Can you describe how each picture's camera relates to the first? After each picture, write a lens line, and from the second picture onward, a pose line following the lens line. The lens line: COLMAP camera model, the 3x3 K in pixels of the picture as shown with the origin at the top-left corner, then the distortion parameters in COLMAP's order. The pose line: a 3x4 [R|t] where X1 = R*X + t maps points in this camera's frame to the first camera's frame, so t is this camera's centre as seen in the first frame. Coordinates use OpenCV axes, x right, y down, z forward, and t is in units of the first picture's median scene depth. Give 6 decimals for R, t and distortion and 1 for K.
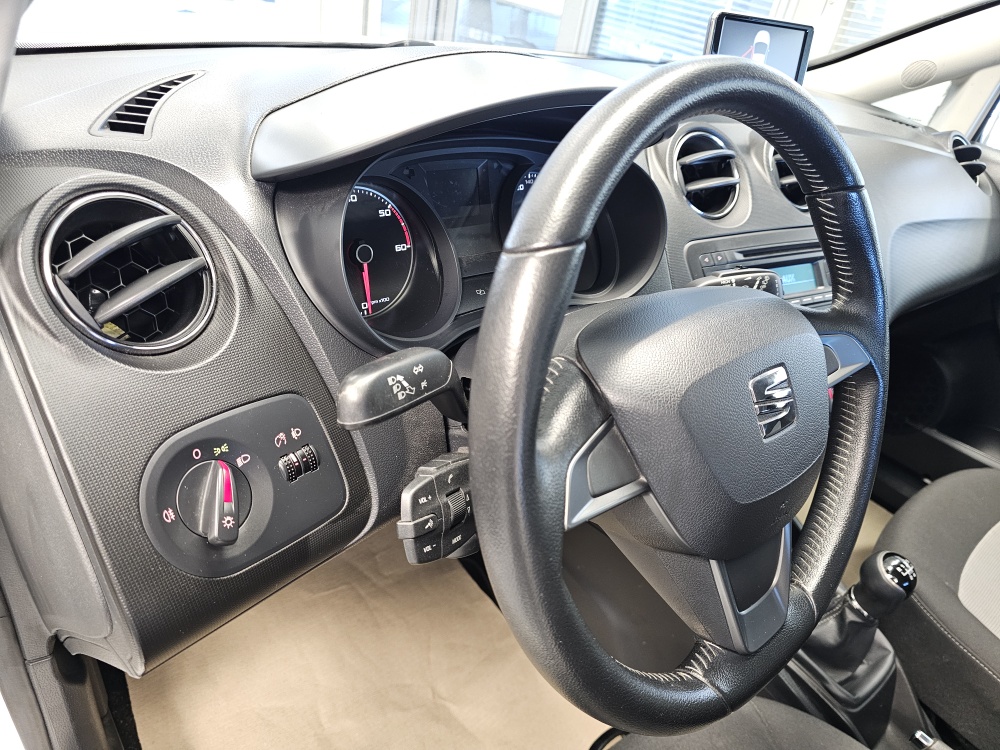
lens RADIAL K [[695.1, 0, 495.5], [0, 695.1, 373.9], [0, 0, 1]] dist [0.051776, -0.053986]
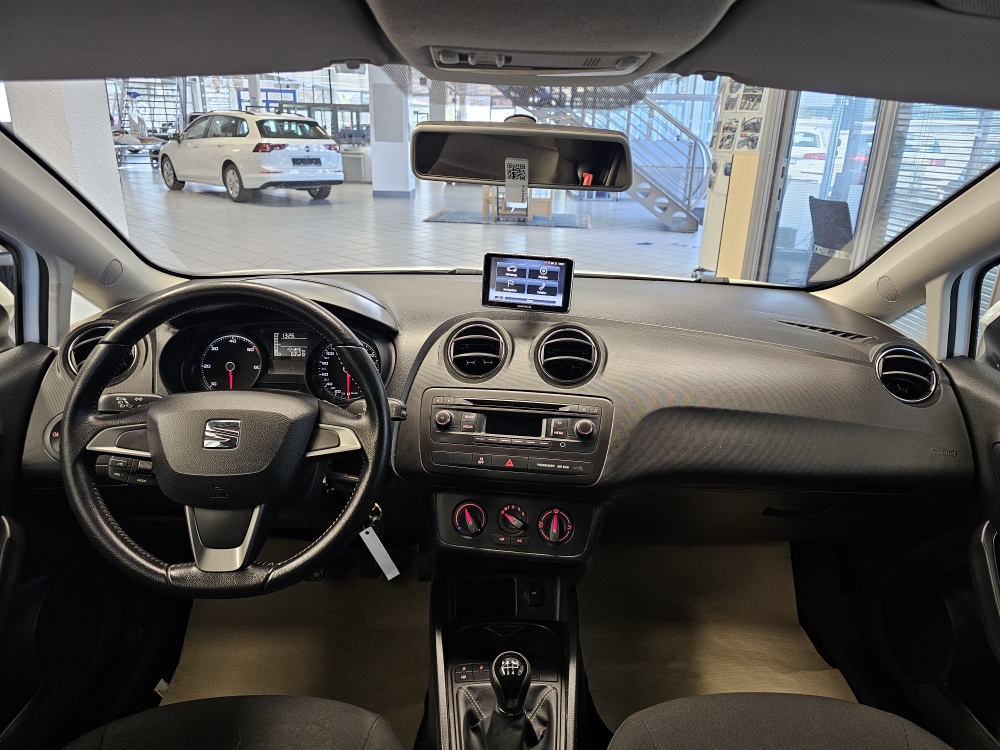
lens RADIAL K [[690.7, 0, 498.3], [0, 690.7, 370.0], [0, 0, 1]] dist [0.087227, -0.118364]
pose [[0.781623, 0.077110, -0.618966, 1.690894], [-0.246408, 0.949788, -0.192837, 0.041937], [0.573017, 0.303244, 0.761377, -0.123417]]
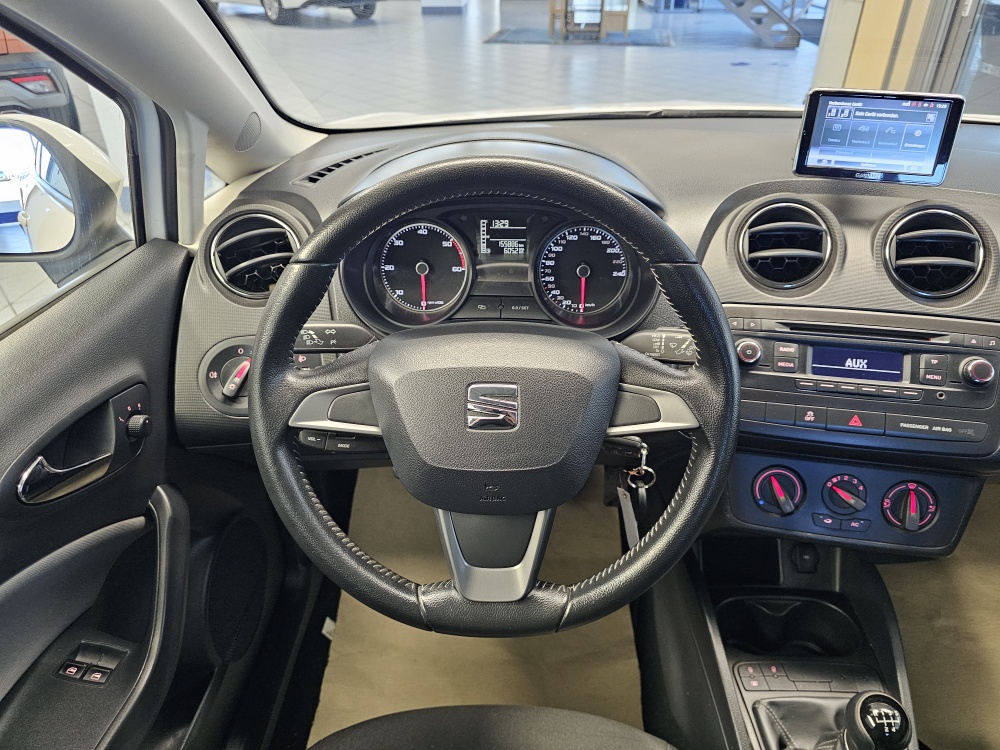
lens RADIAL K [[695.1, 0, 495.5], [0, 695.1, 373.9], [0, 0, 1]] dist [0.051776, -0.053986]
pose [[0.739139, 0.223525, -0.635381, 0.906651], [-0.251927, 0.966605, 0.046982, -0.062392], [0.624664, 0.125344, 0.770768, -0.024358]]
